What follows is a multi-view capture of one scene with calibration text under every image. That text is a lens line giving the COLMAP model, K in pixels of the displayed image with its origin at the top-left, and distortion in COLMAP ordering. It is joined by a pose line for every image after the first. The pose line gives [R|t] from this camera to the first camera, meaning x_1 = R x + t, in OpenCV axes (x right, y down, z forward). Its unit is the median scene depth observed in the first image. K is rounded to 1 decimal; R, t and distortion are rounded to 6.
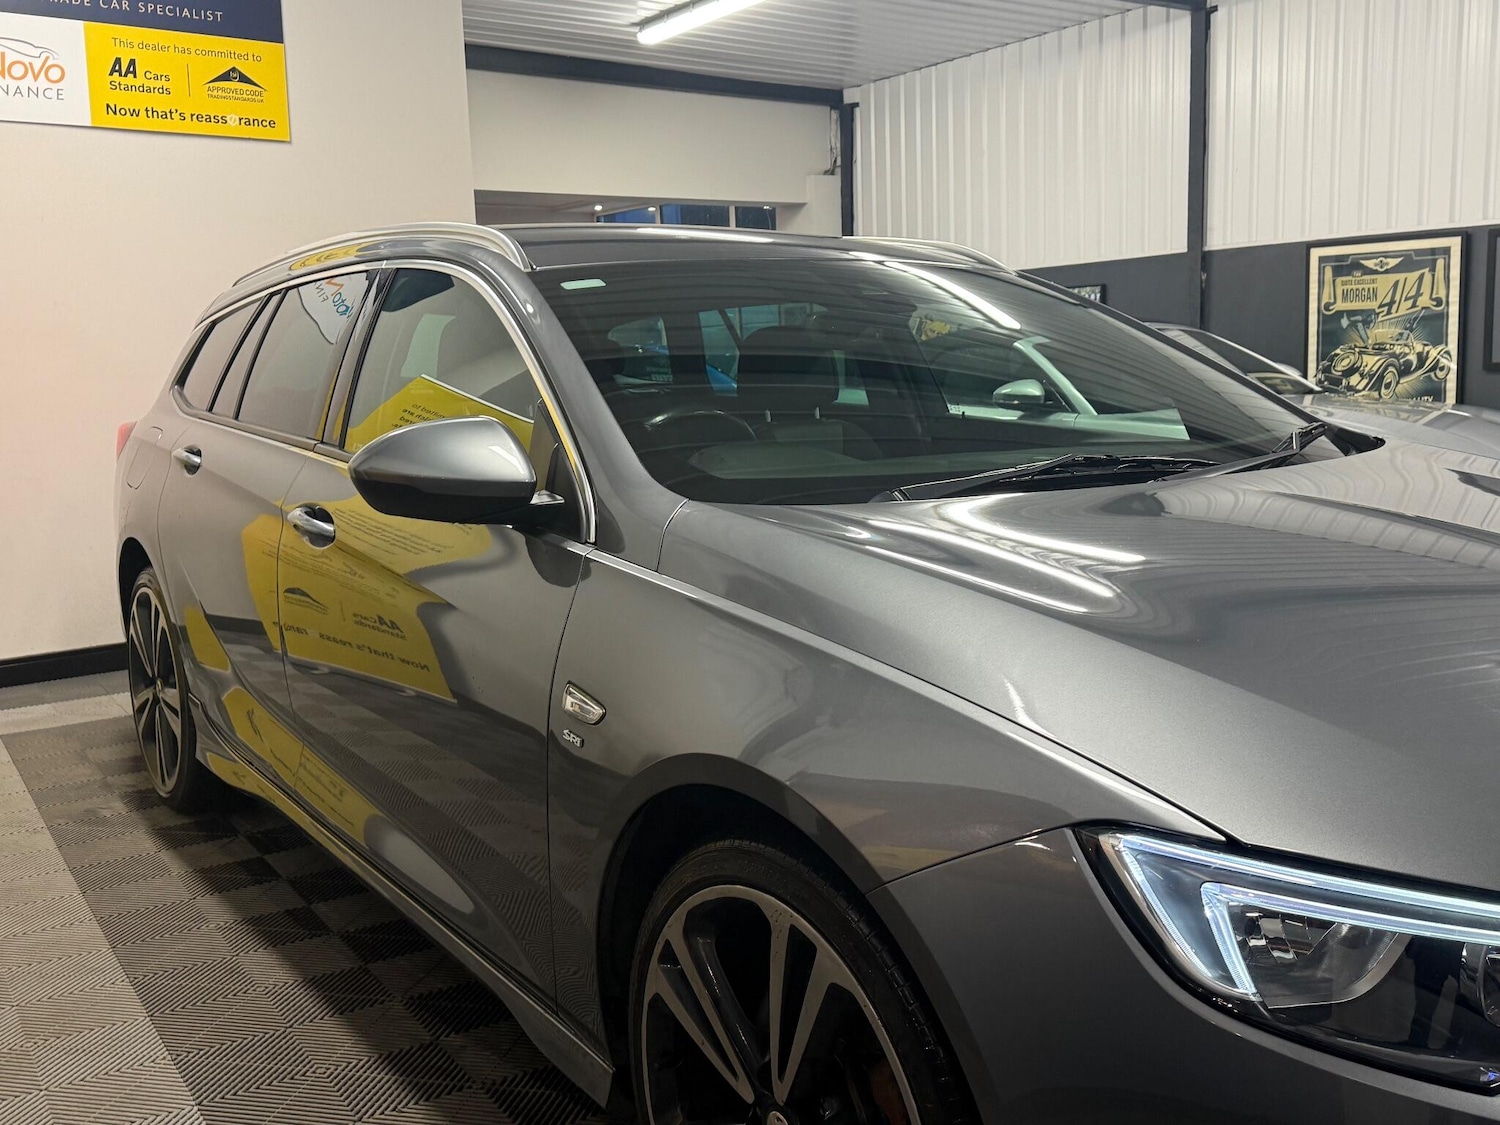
lens RADIAL K [[1547.8, 0, 765.5], [0, 1547.8, 535.4], [0, 0, 1]] dist [0.009389, 0.000000]
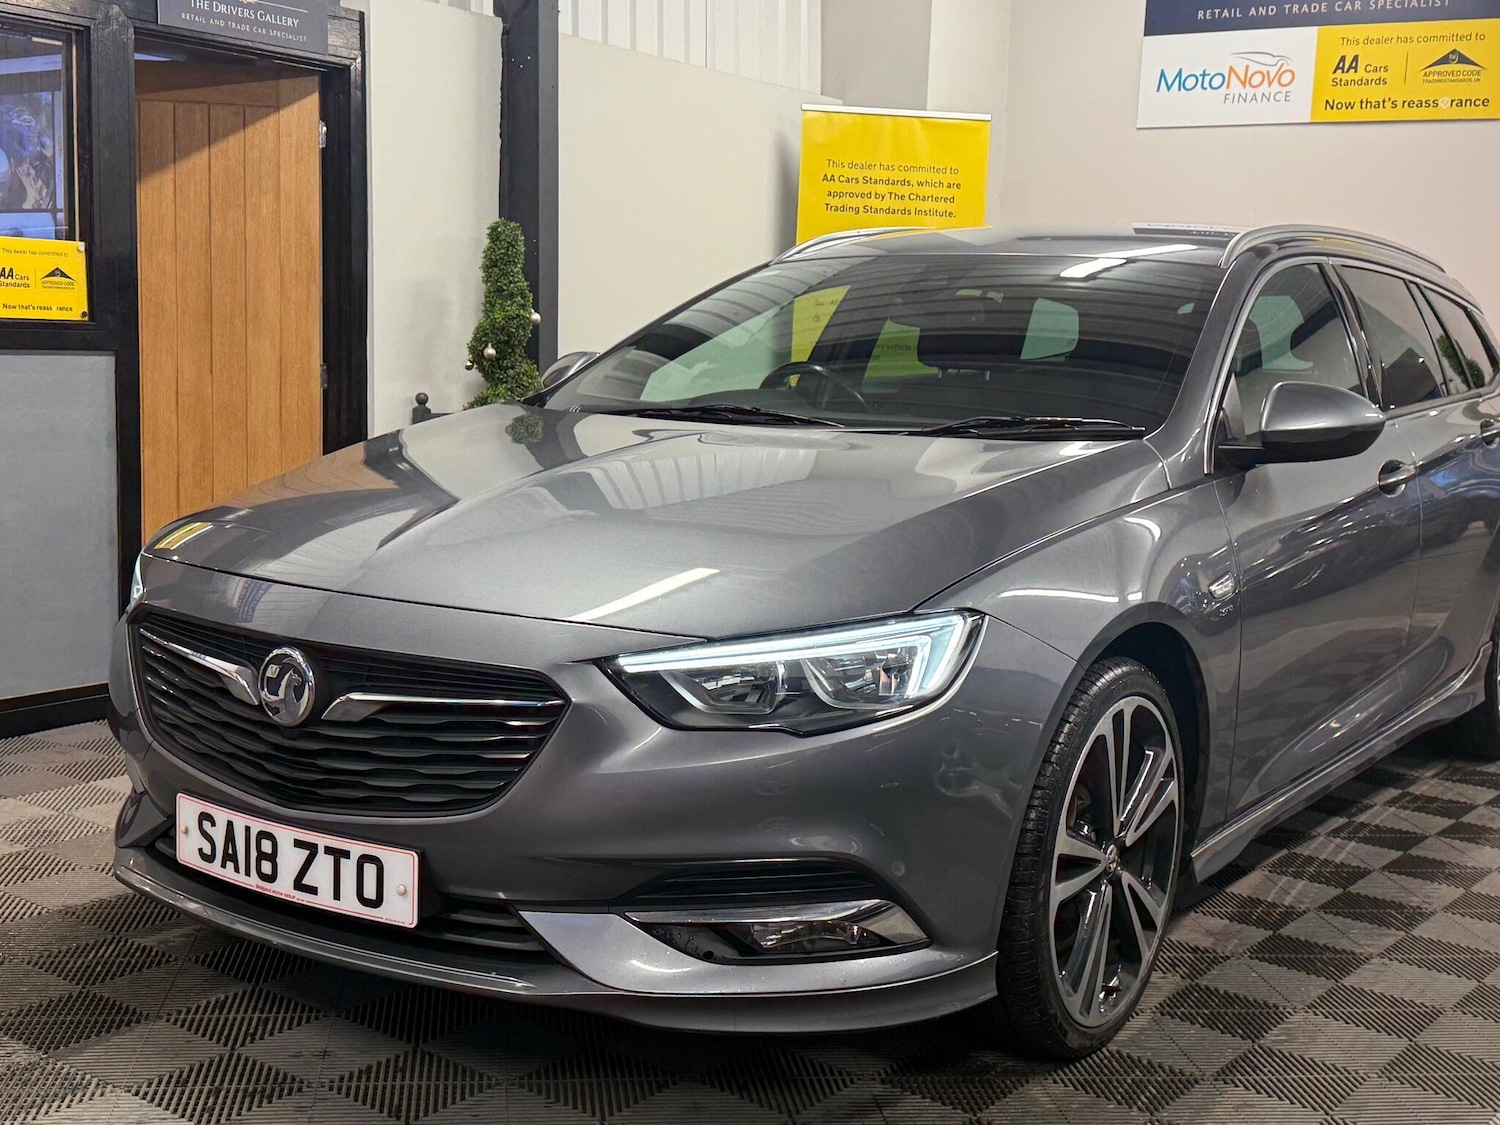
lens RADIAL K [[1868.5, 0, 756.7], [0, 1868.5, 559.4], [0, 0, 1]] dist [0.107454, 0.000000]
pose [[0.351380, 0.151354, -0.923918, 0.700573], [-0.154050, 0.982742, 0.102402, -0.035286], [0.923472, 0.106348, 0.368632, 0.170189]]
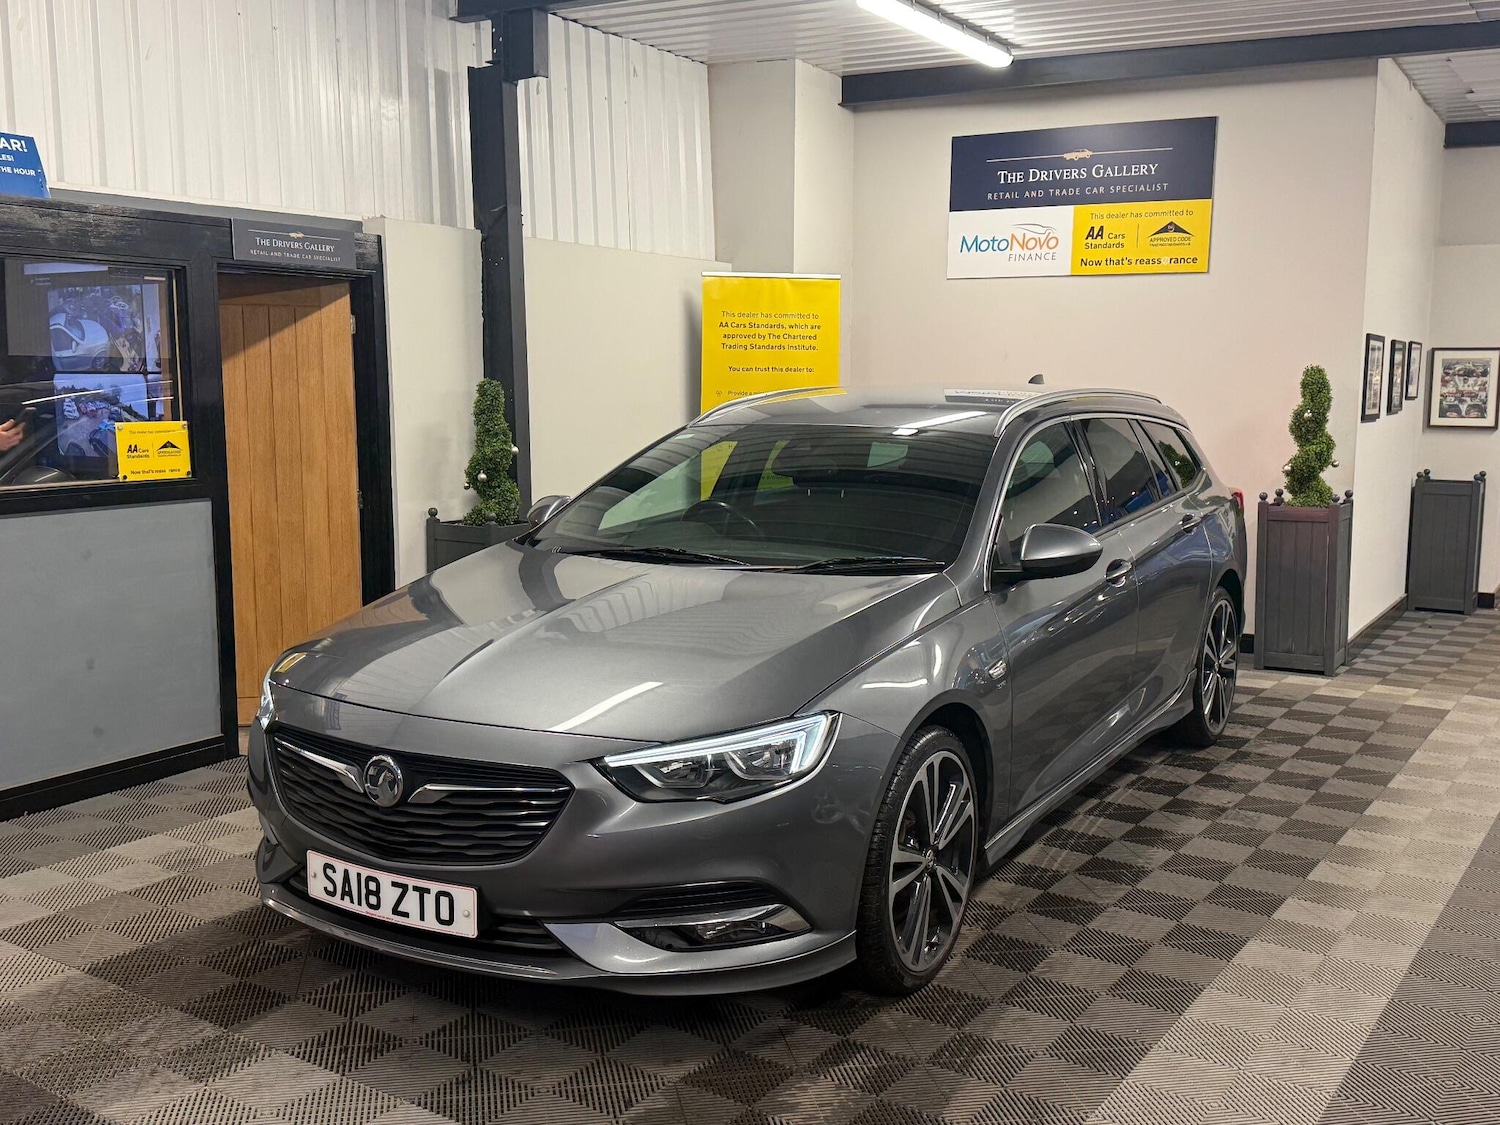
lens RADIAL K [[1492.1, 0, 753.1], [0, 1492.1, 571.1], [0, 0, 1]] dist [0.101163, 0.000000]
pose [[0.404933, 0.149294, -0.902076, 0.790062], [-0.123310, 0.986484, 0.107911, -0.096236], [0.905993, 0.067538, 0.417869, 0.121040]]
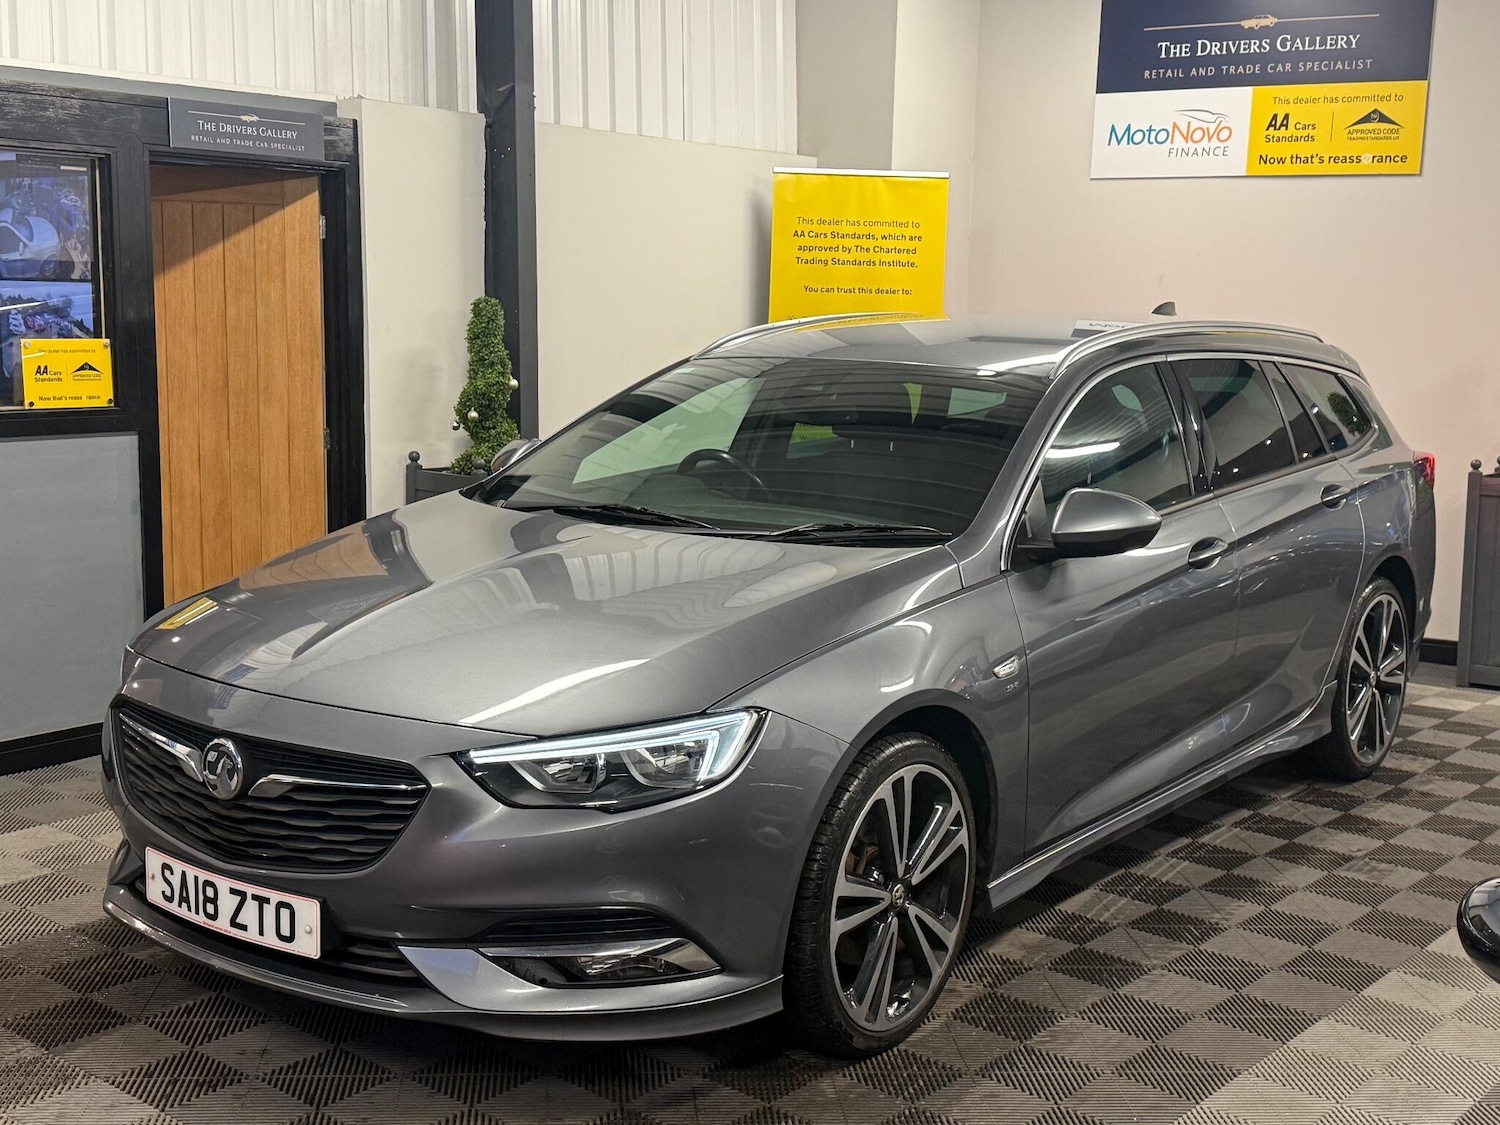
lens RADIAL K [[1868.5, 0, 751.4], [0, 1868.5, 573.4], [0, 0, 1]] dist [0.107454, 0.000000]
pose [[0.305839, 0.175739, -0.935723, 0.837392], [-0.142867, 0.980160, 0.137389, -0.107550], [0.941303, 0.091665, 0.324879, 0.196650]]
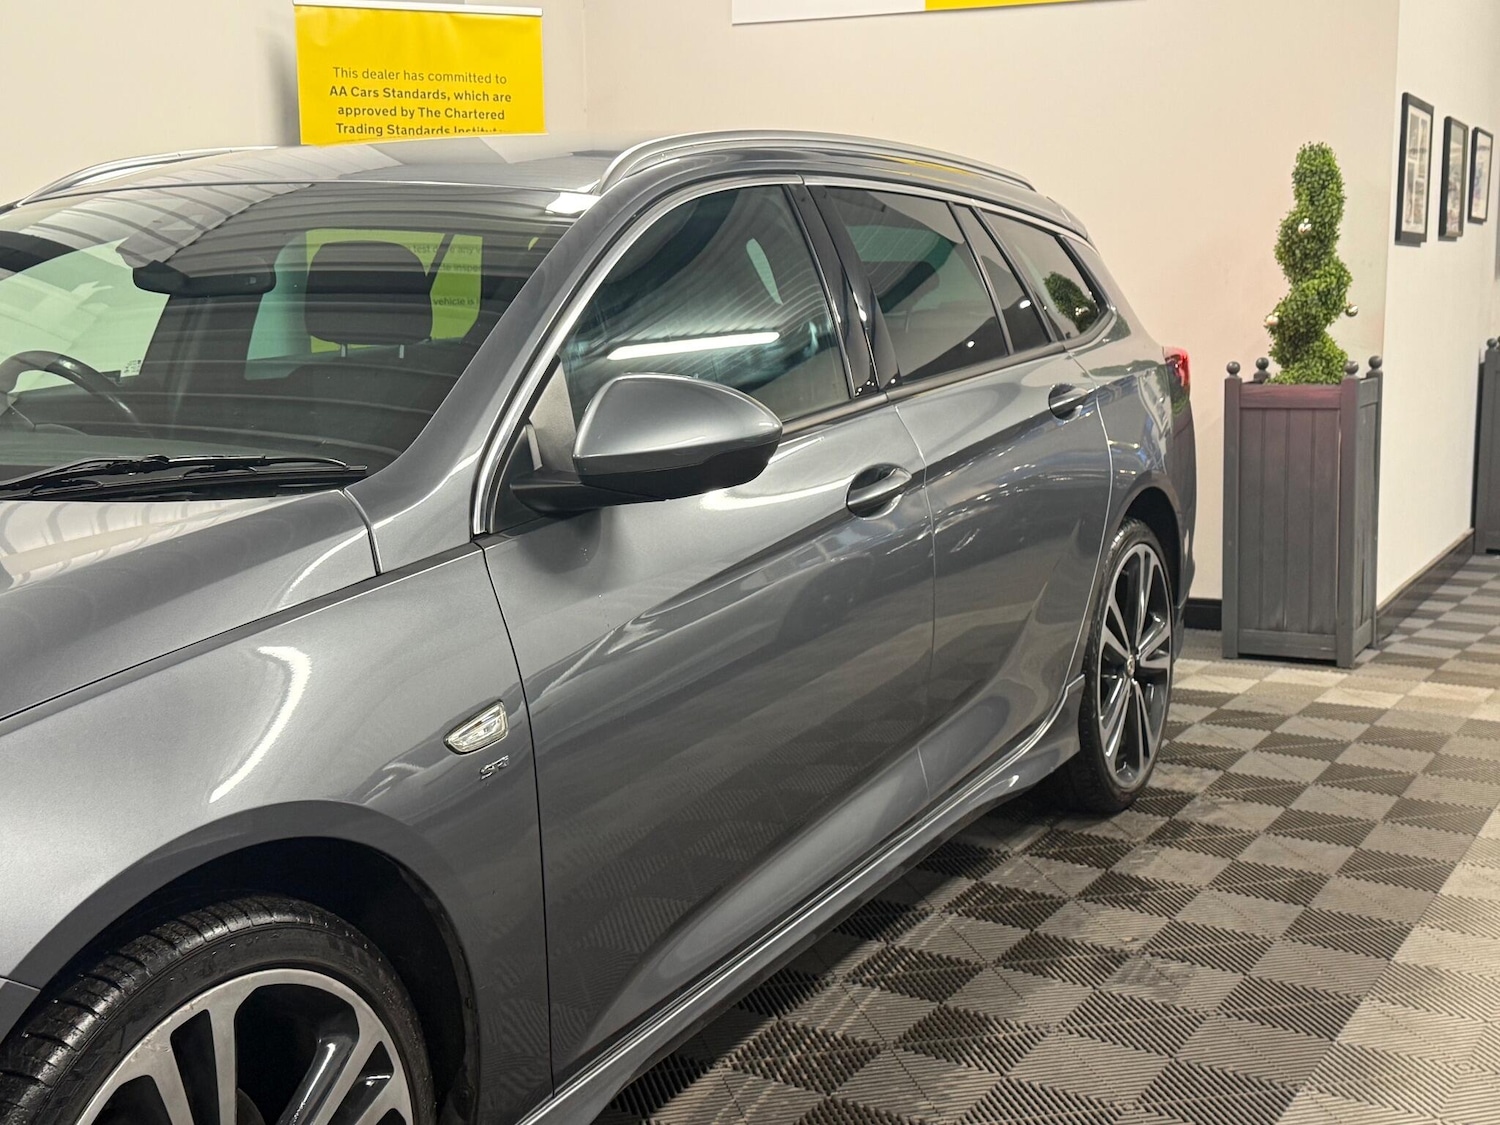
lens RADIAL K [[1868.5, 0, 754.2], [0, 1868.5, 557.4], [0, 0, 1]] dist [0.107454, 0.000000]
pose [[0.447099, 0.160431, -0.879980, 0.537700], [-0.110038, 0.986177, 0.123884, -0.070279], [0.887690, 0.041442, 0.458572, 0.403974]]
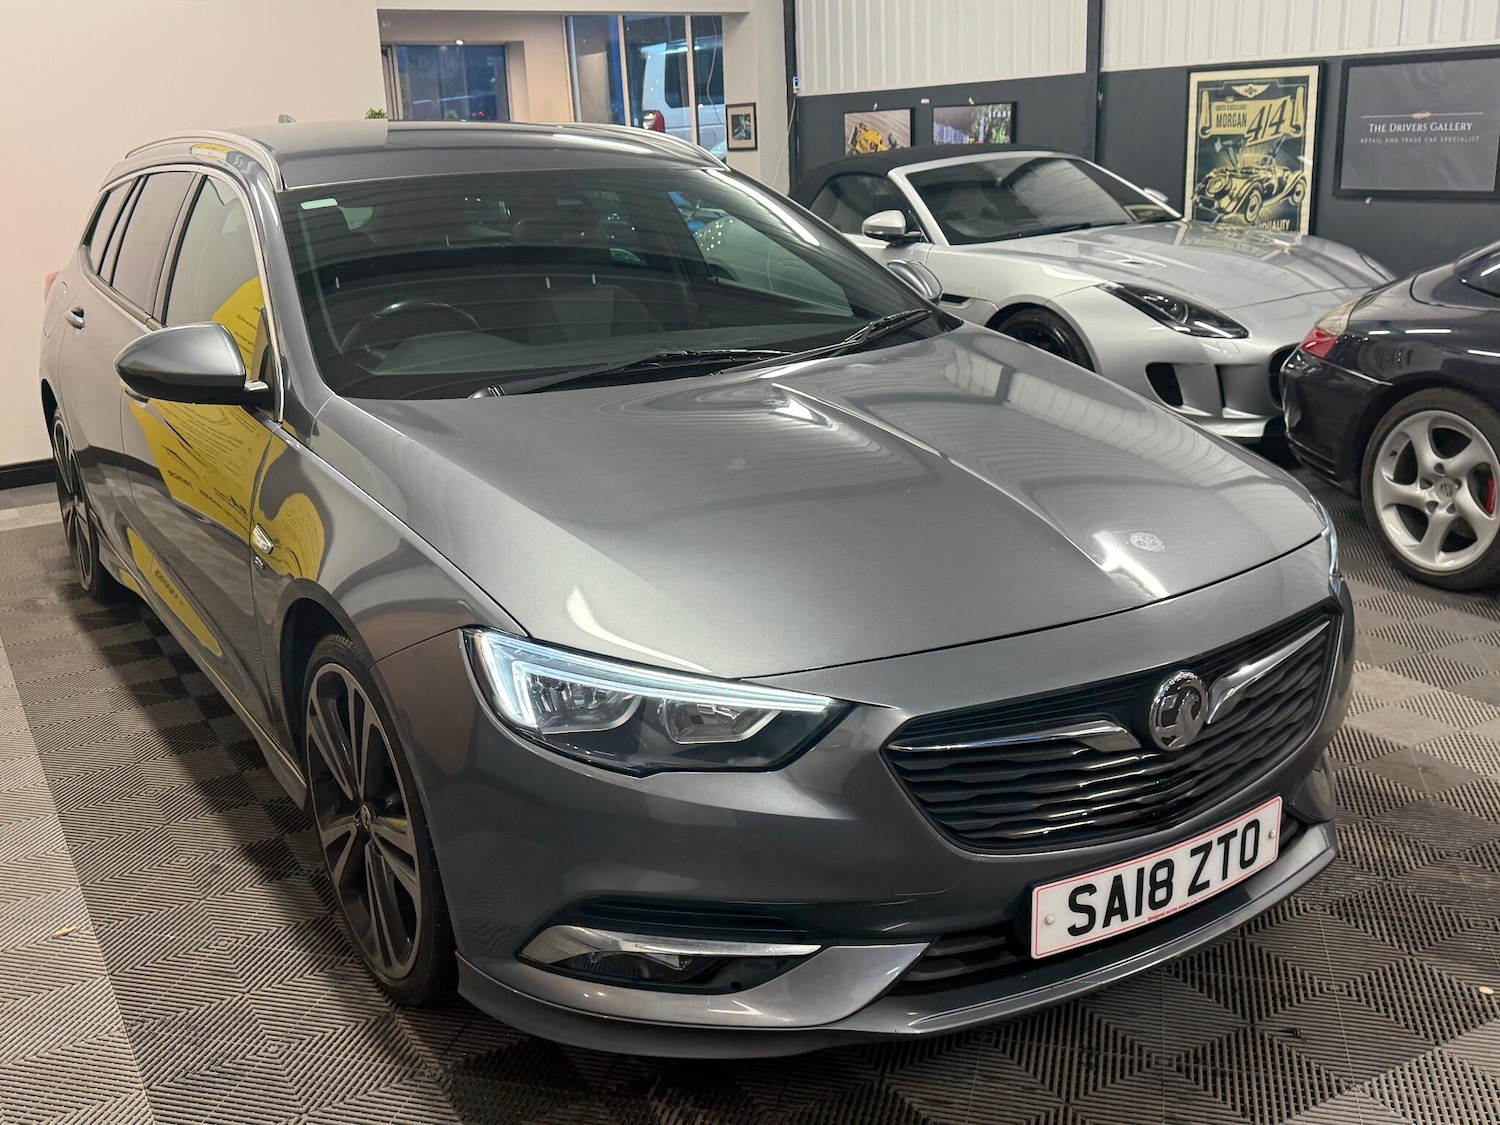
lens RADIAL K [[1547.8, 0, 736.1], [0, 1547.8, 557.0], [0, 0, 1]] dist [0.009389, 0.000000]
pose [[0.999171, 0.004829, -0.040426, 0.125082], [0.001376, 0.988368, 0.152072, -0.030835], [0.040690, -0.152002, 0.987542, -0.135160]]
